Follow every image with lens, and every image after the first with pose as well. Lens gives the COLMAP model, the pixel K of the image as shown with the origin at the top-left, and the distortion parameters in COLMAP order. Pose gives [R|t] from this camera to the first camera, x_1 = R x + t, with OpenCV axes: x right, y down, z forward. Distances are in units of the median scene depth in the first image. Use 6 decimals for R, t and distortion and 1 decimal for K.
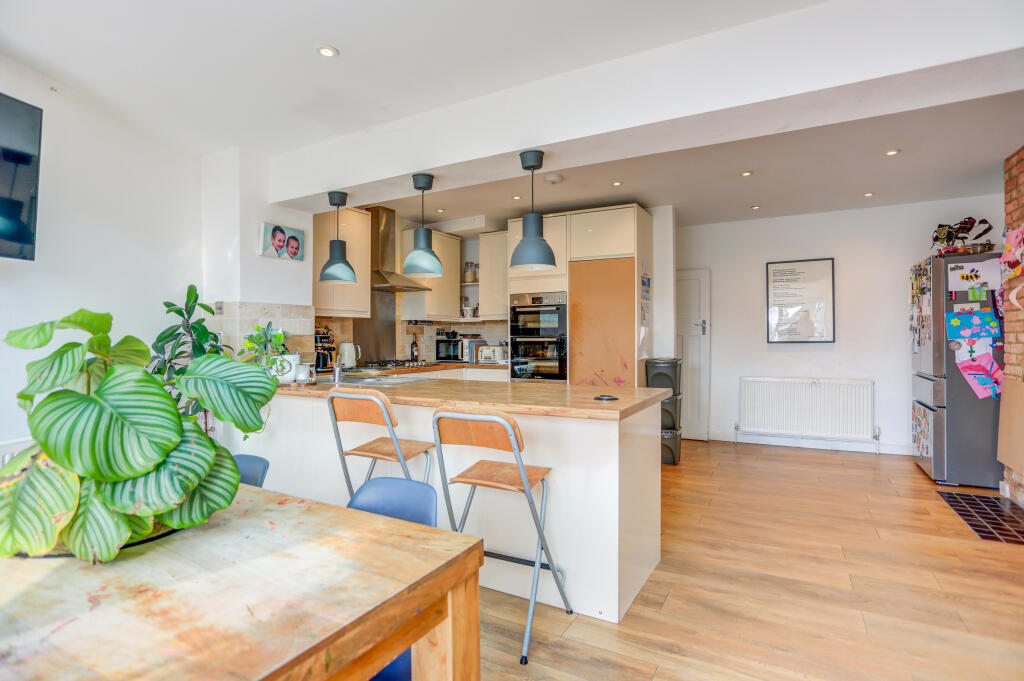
lens RADIAL K [[511.7, 0, 510.5], [0, 511.7, 338.6], [0, 0, 1]] dist [-0.055400, 0.011572]
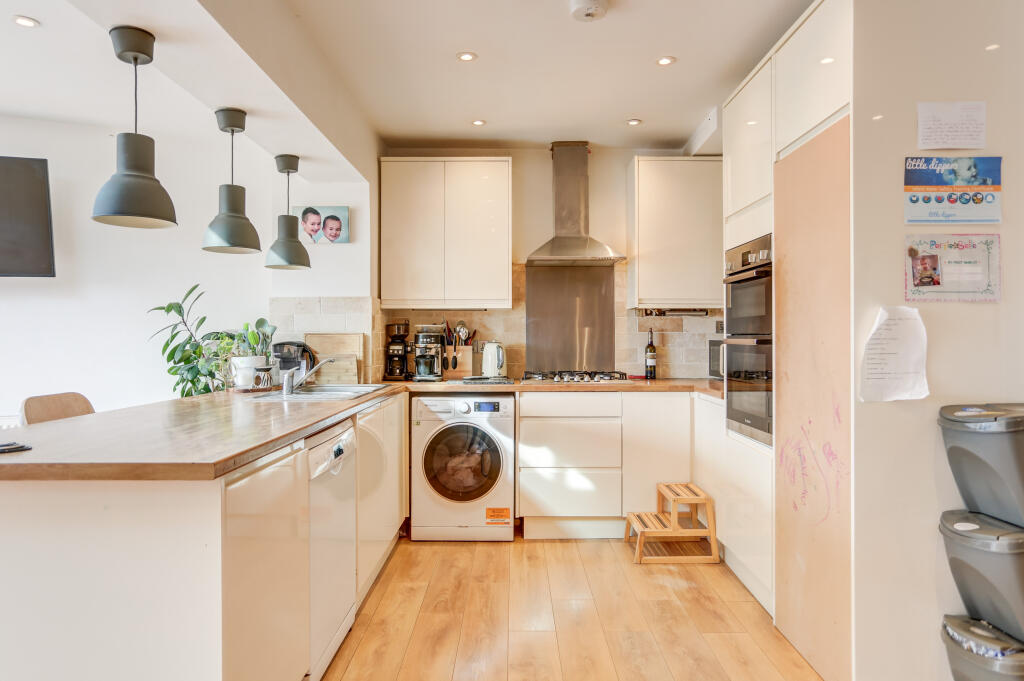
lens RADIAL K [[658.8, 0, 516.5], [0, 658.8, 334.4], [0, 0, 1]] dist [-0.036294, 0.005664]
pose [[0.490396, 0.005553, -0.871482, 0.636509], [-0.005615, 0.999979, 0.003212, -0.009539], [0.871481, 0.003318, 0.490417, 0.694249]]
